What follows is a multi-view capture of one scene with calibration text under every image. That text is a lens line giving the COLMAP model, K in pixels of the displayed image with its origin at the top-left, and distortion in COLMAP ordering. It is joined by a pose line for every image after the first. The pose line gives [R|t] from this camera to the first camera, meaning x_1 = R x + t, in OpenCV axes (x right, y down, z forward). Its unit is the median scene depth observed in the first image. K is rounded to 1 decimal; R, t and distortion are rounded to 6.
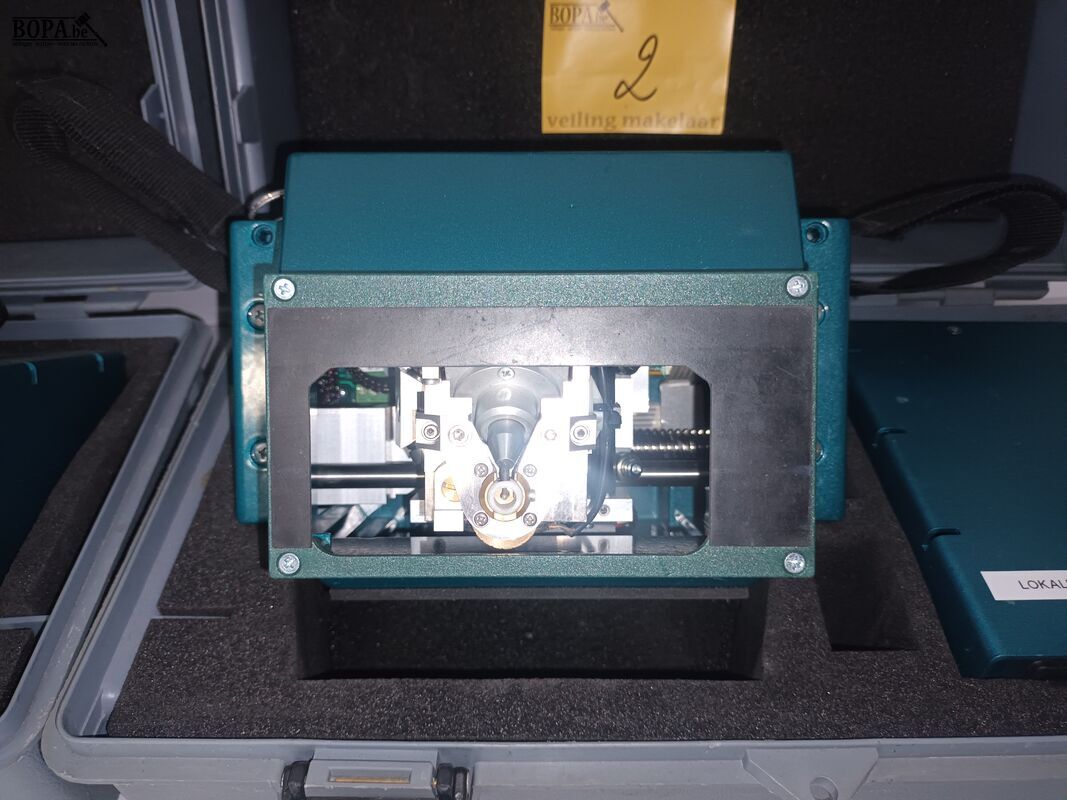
lens RADIAL K [[855.3, 0, 523.6], [0, 855.3, 406.1], [0, 0, 1]] dist [-0.001895, -0.029068]
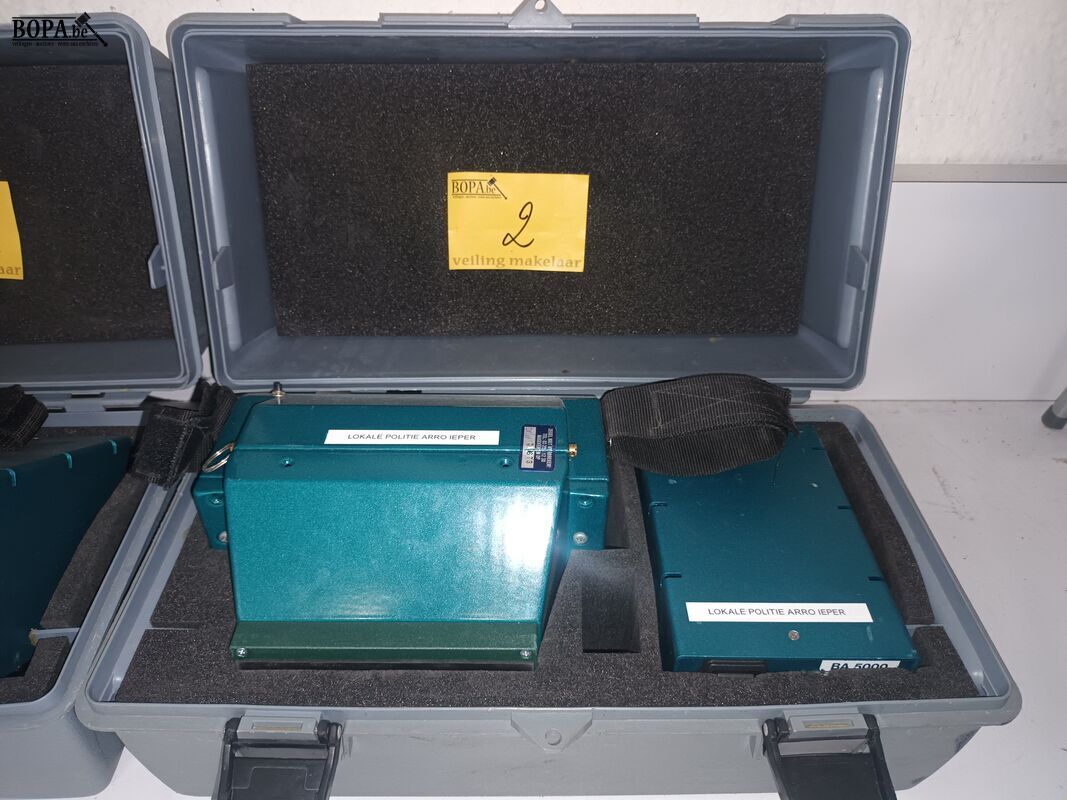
lens RADIAL K [[855.3, 0, 534.5], [0, 855.3, 396.3], [0, 0, 1]] dist [-0.001895, -0.029068]
pose [[0.999931, 0.007366, 0.009196, 0.262408], [-0.006952, 0.998997, -0.044233, -0.115914], [-0.009513, 0.044166, 0.998979, -0.597131]]
